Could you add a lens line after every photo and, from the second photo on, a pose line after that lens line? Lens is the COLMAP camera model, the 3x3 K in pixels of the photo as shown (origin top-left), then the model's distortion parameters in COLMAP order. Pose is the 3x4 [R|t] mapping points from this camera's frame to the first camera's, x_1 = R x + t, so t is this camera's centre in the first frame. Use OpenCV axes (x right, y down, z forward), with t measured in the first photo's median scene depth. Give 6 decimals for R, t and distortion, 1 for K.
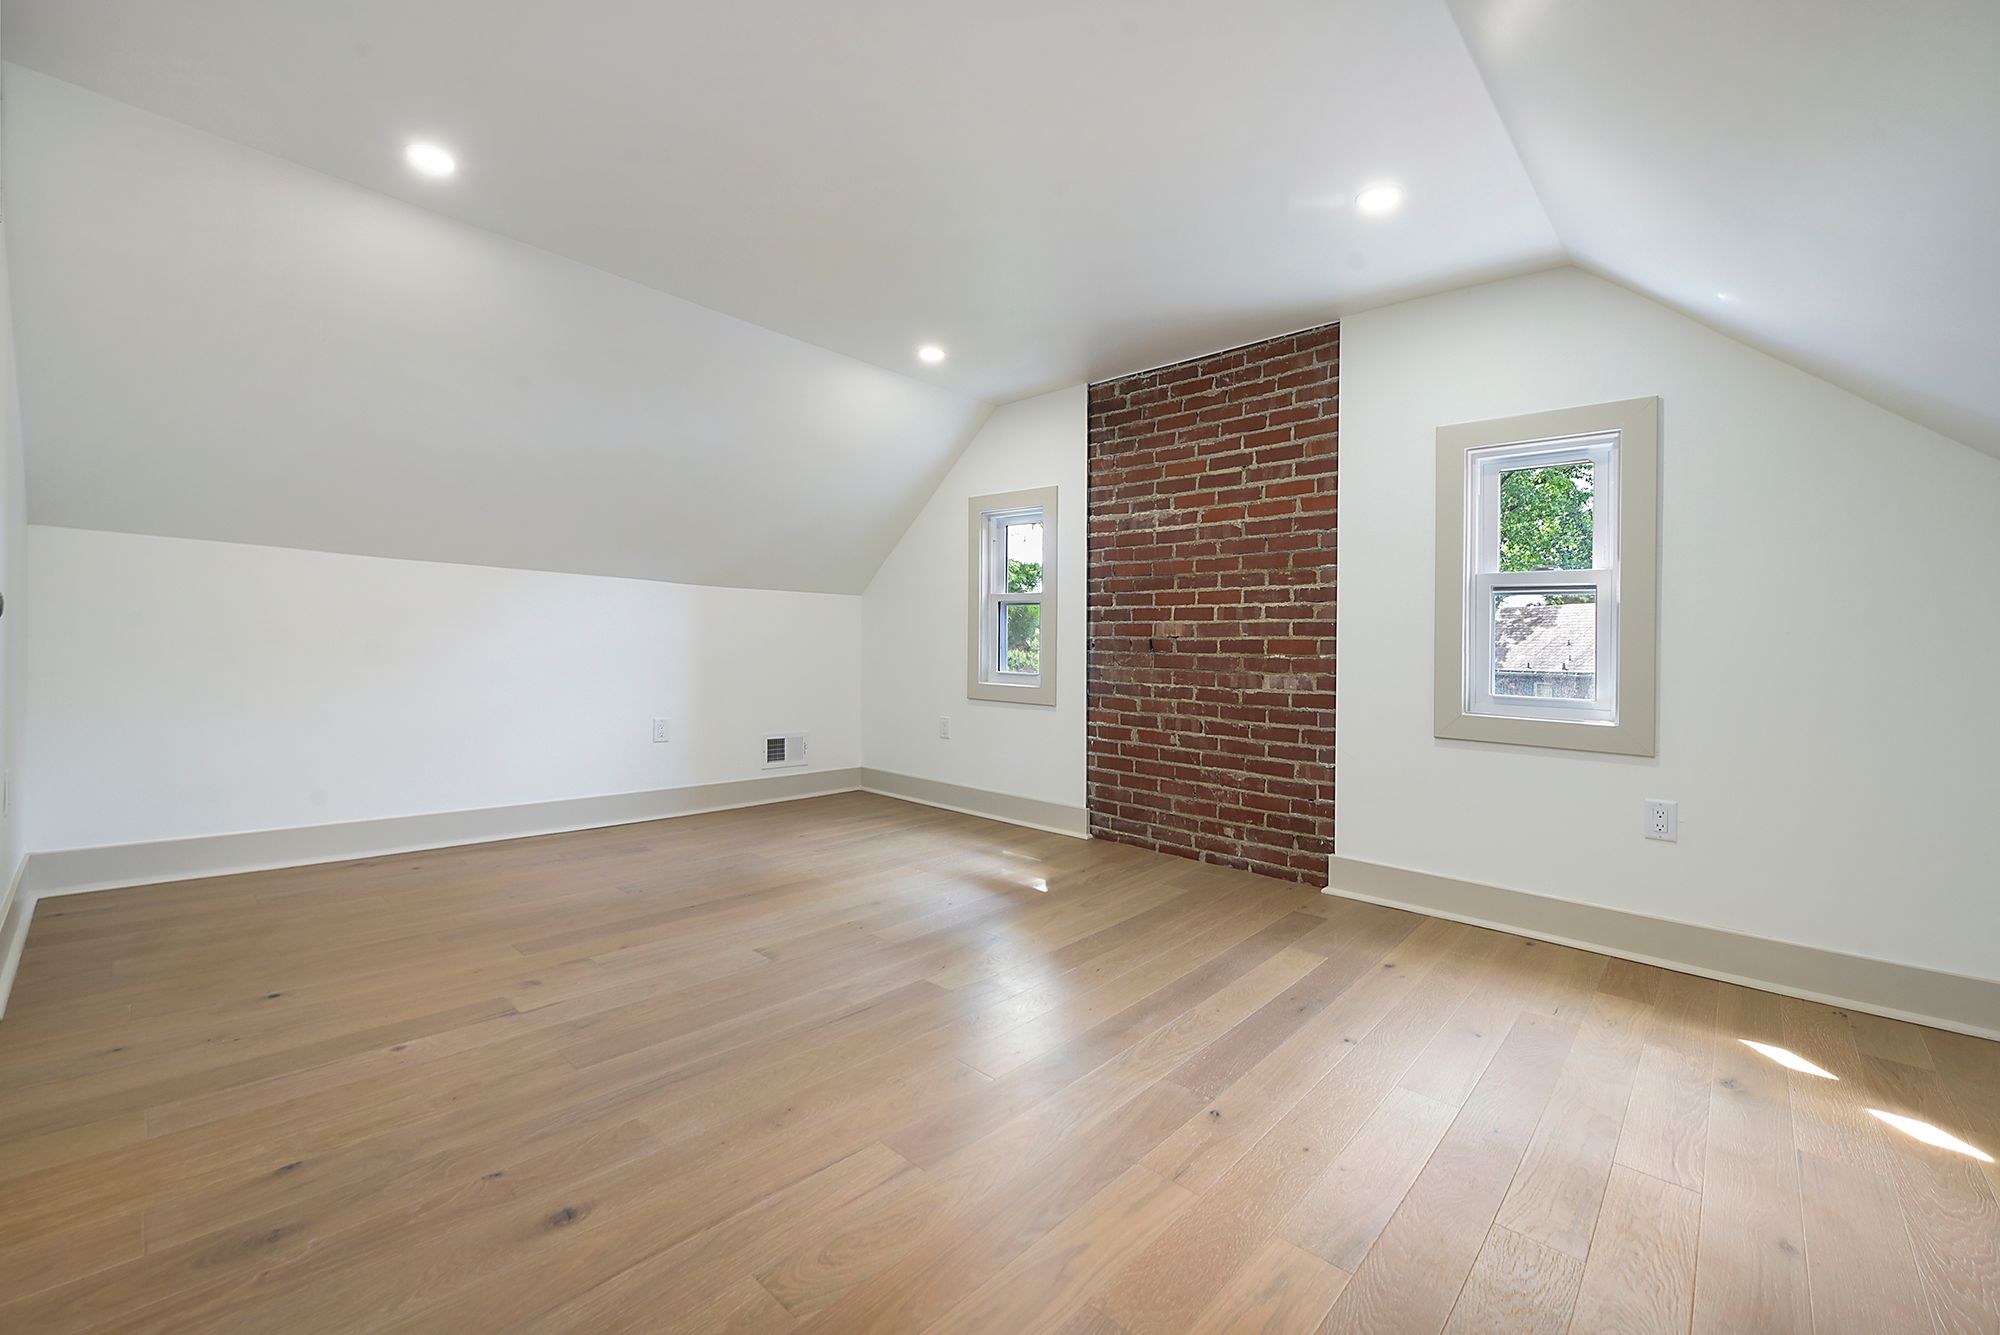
lens RADIAL K [[811.0, 0, 995.1], [0, 811.0, 678.6], [0, 0, 1]] dist [0.000050, -0.000362]
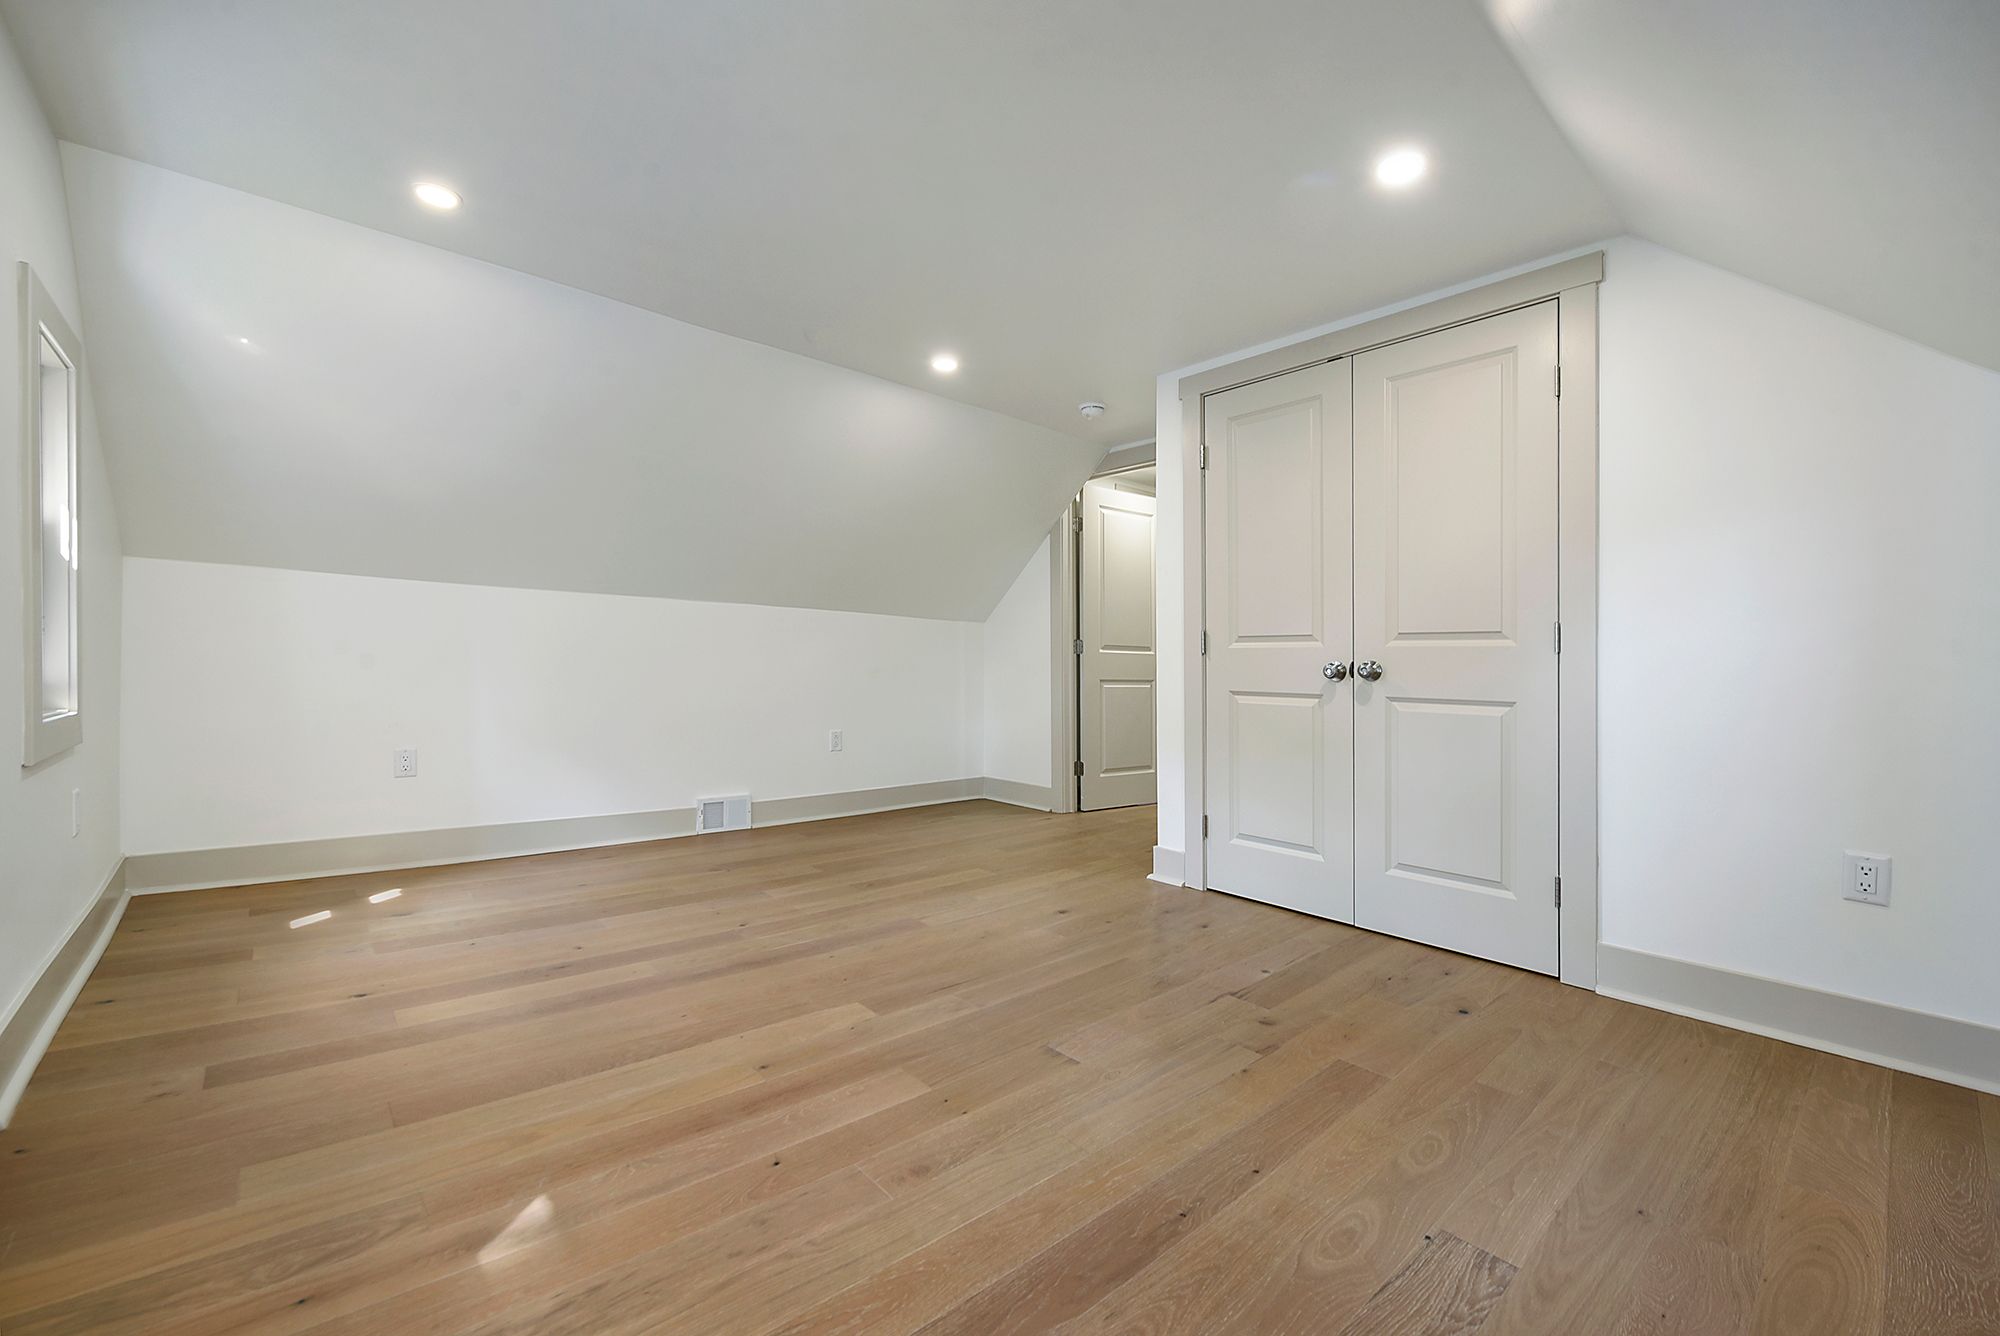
lens RADIAL K [[811.0, 0, 995.1], [0, 811.0, 679.1], [0, 0, 1]] dist [0.000050, -0.000362]
pose [[-0.994307, -0.055460, 0.090985, -0.301854], [-0.050976, 0.997402, 0.050890, -0.083404], [-0.093571, 0.045963, -0.994551, 2.002124]]
